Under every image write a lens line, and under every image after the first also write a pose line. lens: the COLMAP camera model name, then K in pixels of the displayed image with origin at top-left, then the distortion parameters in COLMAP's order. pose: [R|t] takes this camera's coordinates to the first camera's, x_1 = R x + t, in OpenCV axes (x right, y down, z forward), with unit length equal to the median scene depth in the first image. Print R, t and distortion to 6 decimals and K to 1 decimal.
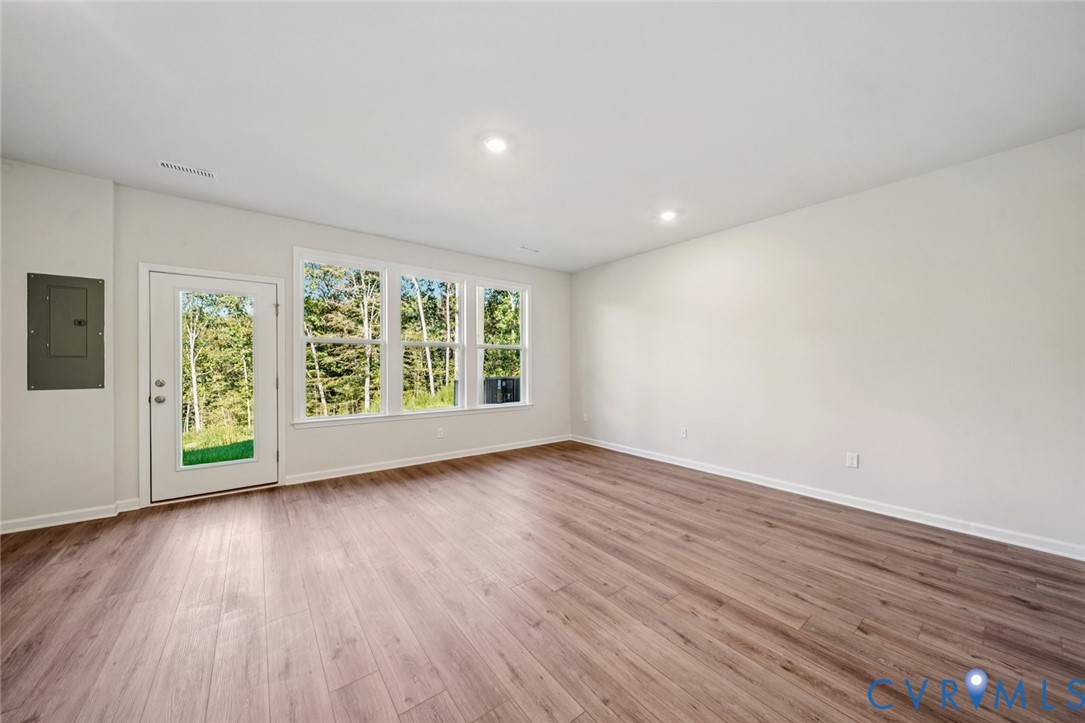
lens RADIAL K [[388.6, 0, 539.7], [0, 388.6, 364.5], [0, 0, 1]] dist [-0.002497, -0.000337]
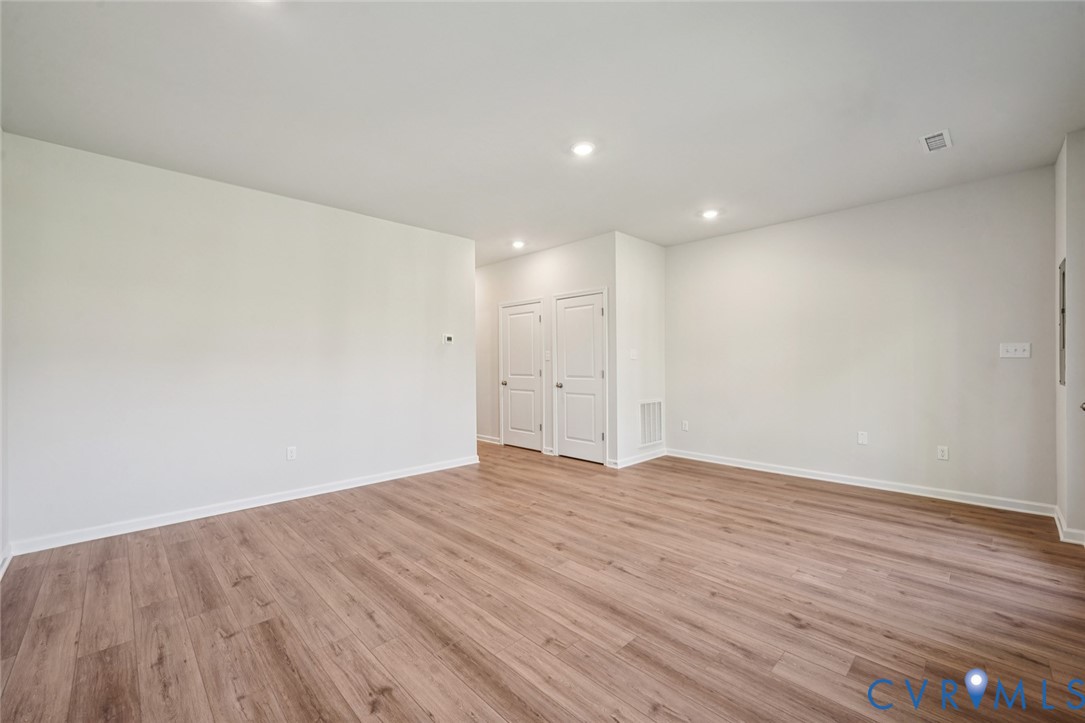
lens RADIAL K [[425.5, 0, 545.8], [0, 425.5, 363.1], [0, 0, 1]] dist [0.009245, 0.000190]
pose [[-0.991099, 0.006009, -0.132992, 0.130434], [0.006307, 0.999978, -0.001820, 0.005544], [0.132978, -0.002642, -0.991116, 1.935941]]
